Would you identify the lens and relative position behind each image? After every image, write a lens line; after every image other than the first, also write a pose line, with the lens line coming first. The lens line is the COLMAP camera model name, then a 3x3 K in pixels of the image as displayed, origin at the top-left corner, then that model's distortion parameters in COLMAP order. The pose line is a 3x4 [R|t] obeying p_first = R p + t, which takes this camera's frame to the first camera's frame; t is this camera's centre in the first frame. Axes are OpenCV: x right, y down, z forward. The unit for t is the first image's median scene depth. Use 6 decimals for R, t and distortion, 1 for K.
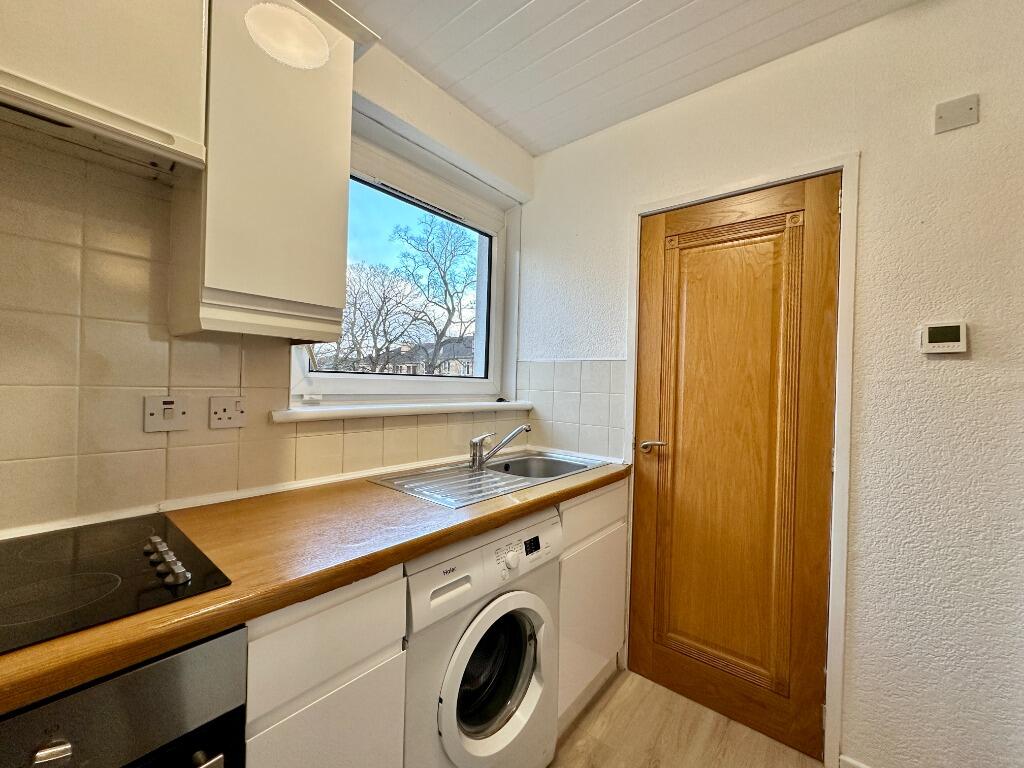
lens RADIAL K [[409.8, 0, 512.0], [0, 409.8, 384.0], [0, 0, 1]] dist [0.000815, 0.000223]
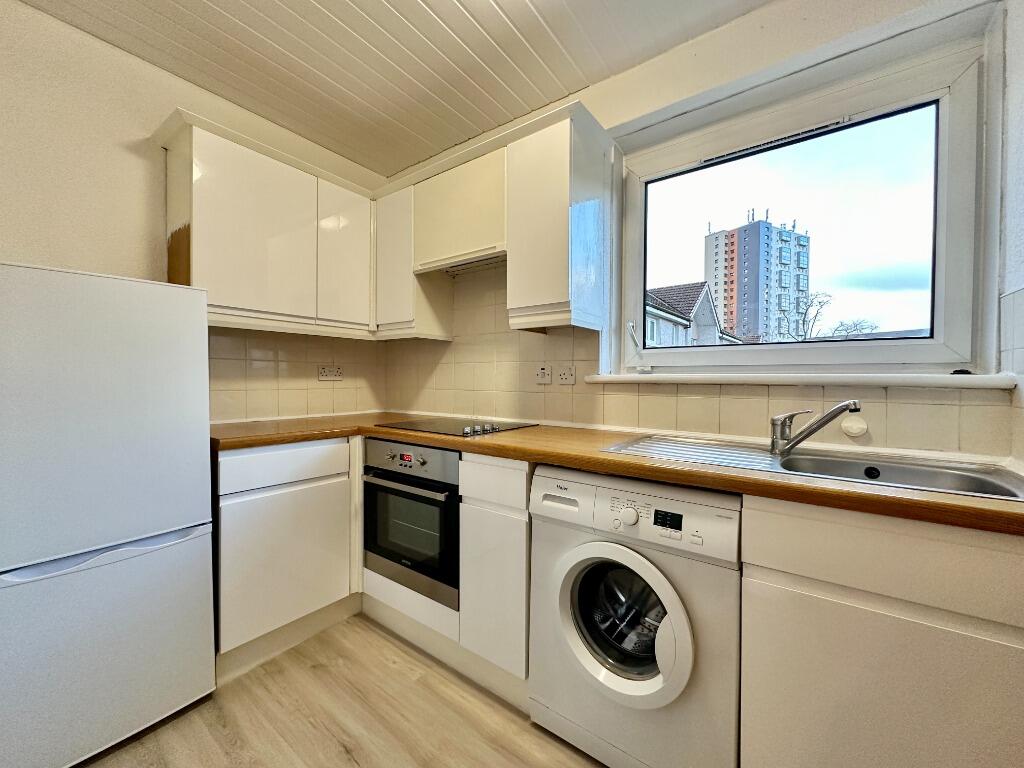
lens RADIAL K [[409.8, 0, 512.0], [0, 409.8, 384.0], [0, 0, 1]] dist [0.000815, 0.000223]
pose [[0.049526, -0.014582, -0.998666, 0.831610], [-0.005558, 0.999874, -0.014875, 0.110143], [0.998757, 0.006287, 0.049438, 0.572967]]
